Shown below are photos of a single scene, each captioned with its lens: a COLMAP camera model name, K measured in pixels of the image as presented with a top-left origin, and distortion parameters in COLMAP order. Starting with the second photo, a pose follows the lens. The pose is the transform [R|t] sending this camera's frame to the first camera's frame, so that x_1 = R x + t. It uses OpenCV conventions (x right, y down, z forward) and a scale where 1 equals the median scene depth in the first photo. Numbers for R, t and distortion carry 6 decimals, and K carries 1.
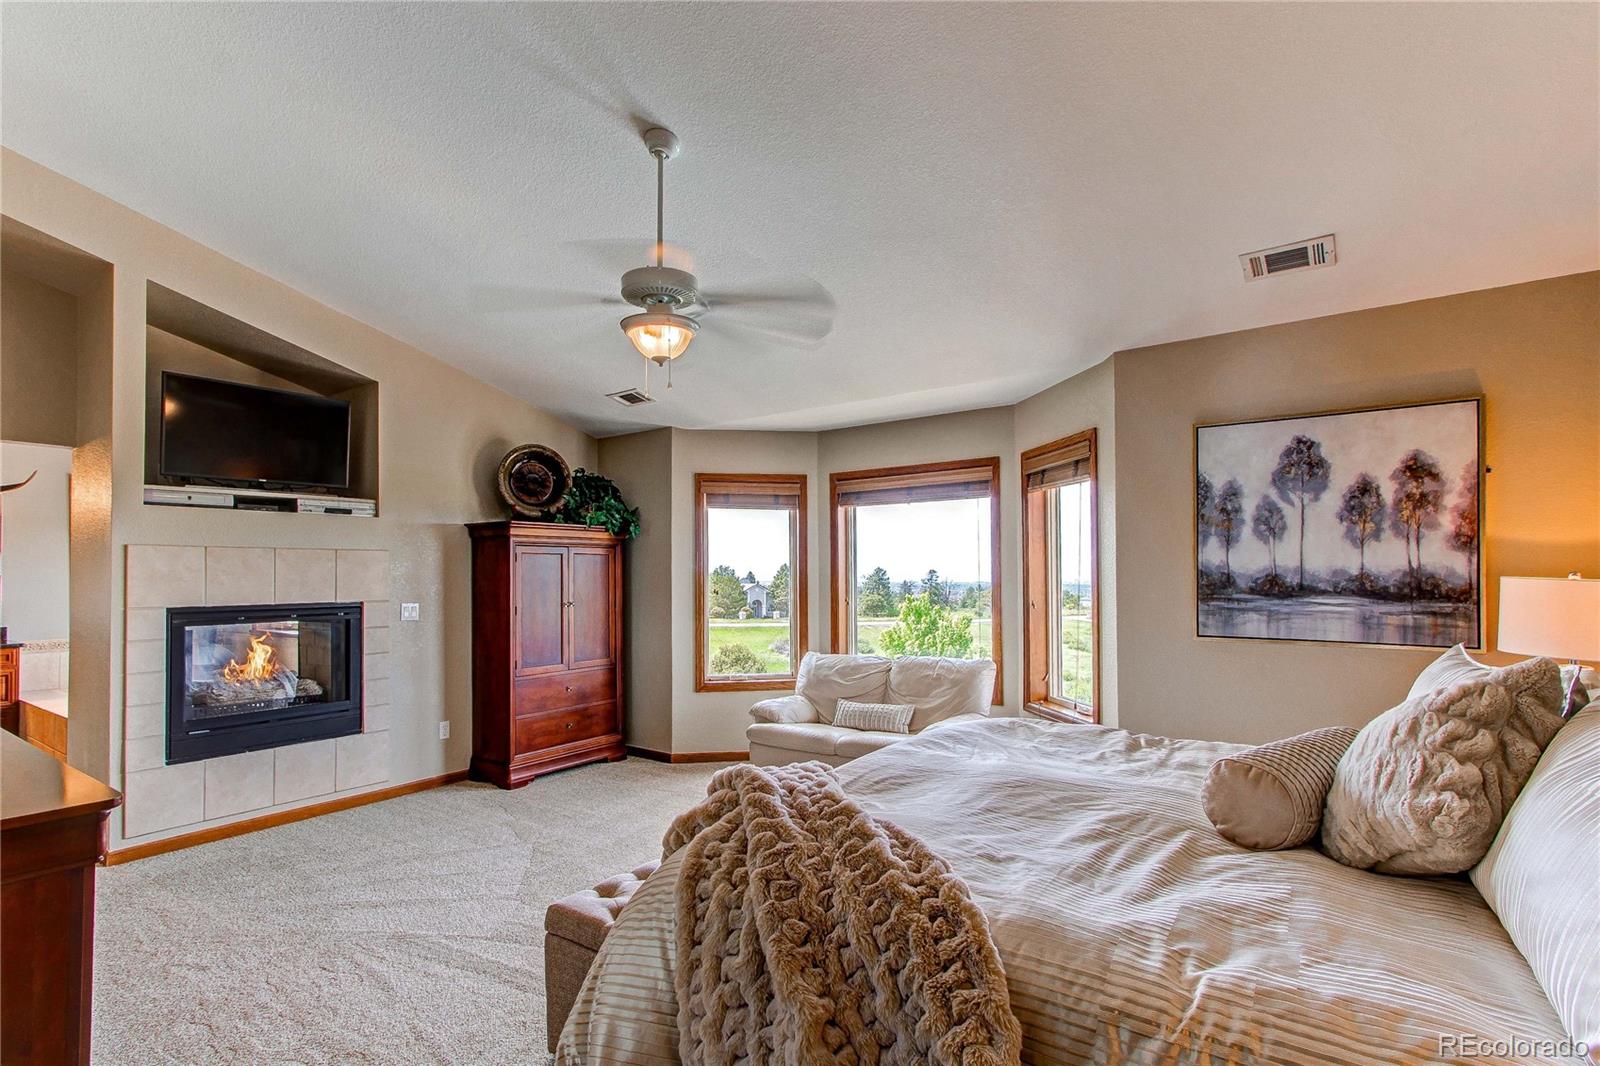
lens RADIAL K [[707.0, 0, 799.7], [0, 707.0, 569.0], [0, 0, 1]] dist [-0.000371, 0.000081]
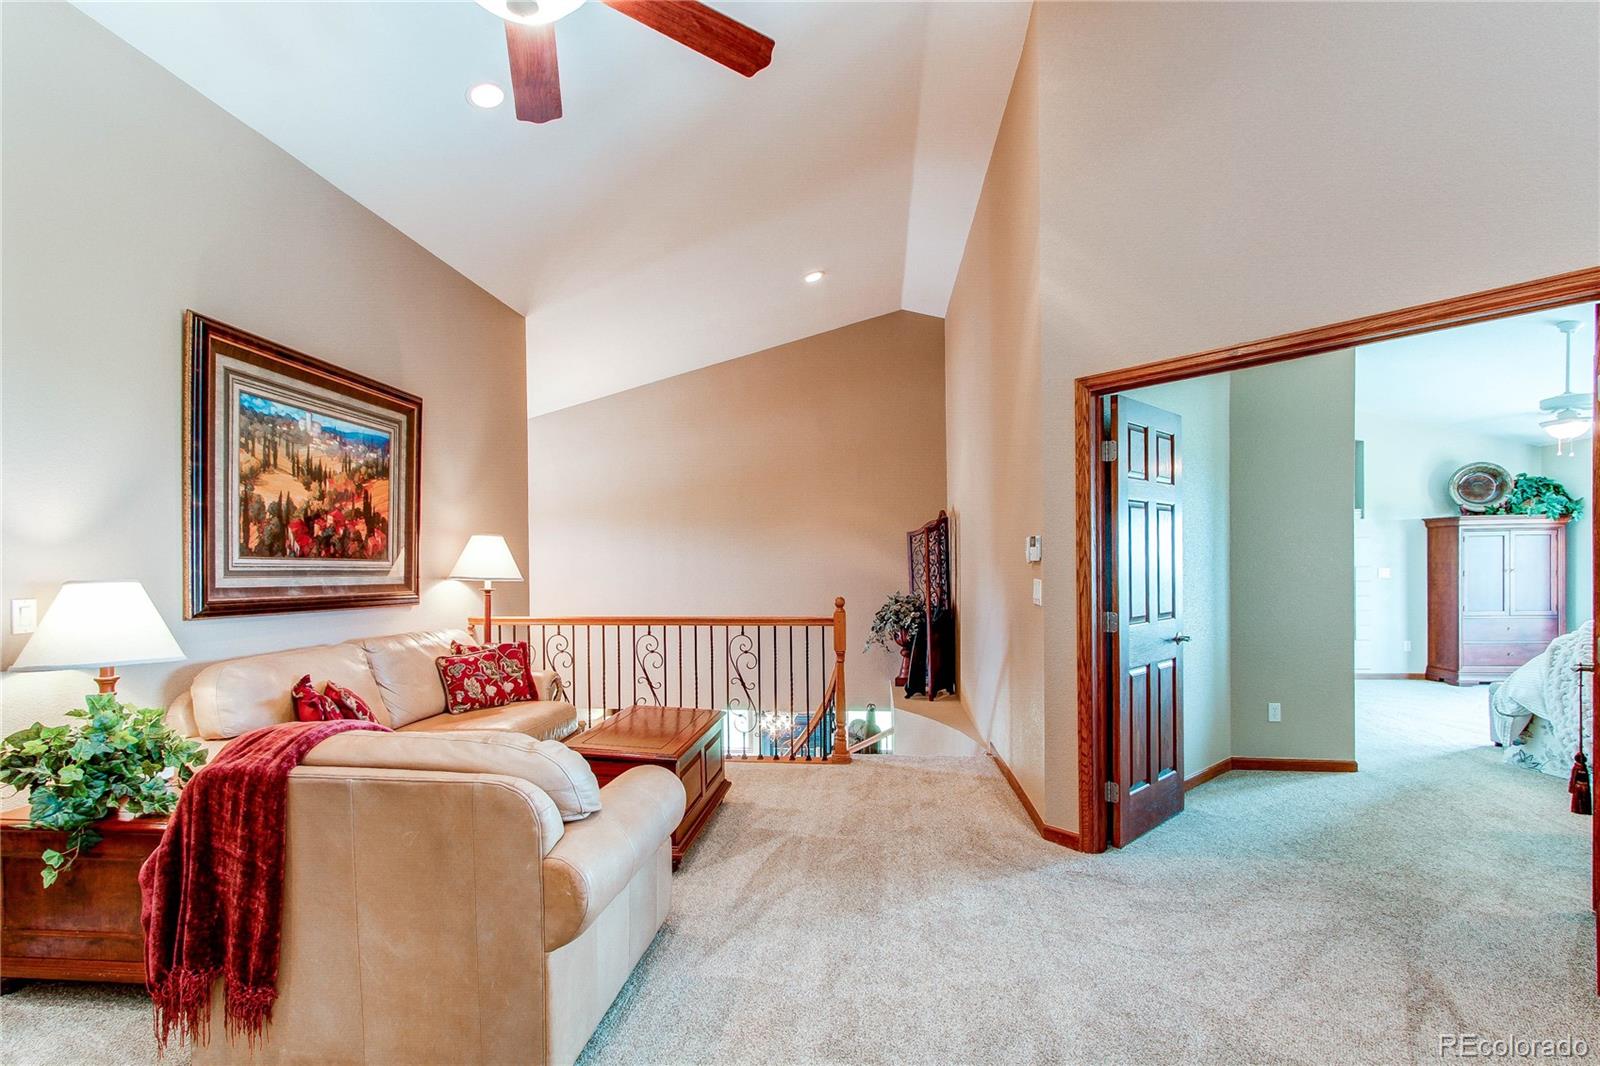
lens RADIAL K [[707.0, 0, 799.7], [0, 707.0, 569.0], [0, 0, 1]] dist [-0.000371, 0.000081]
pose [[0.439248, 0.011701, -0.898289, 0.353697], [0.016539, 0.999640, 0.021109, -0.008193], [0.898213, -0.024129, 0.438897, -0.995250]]
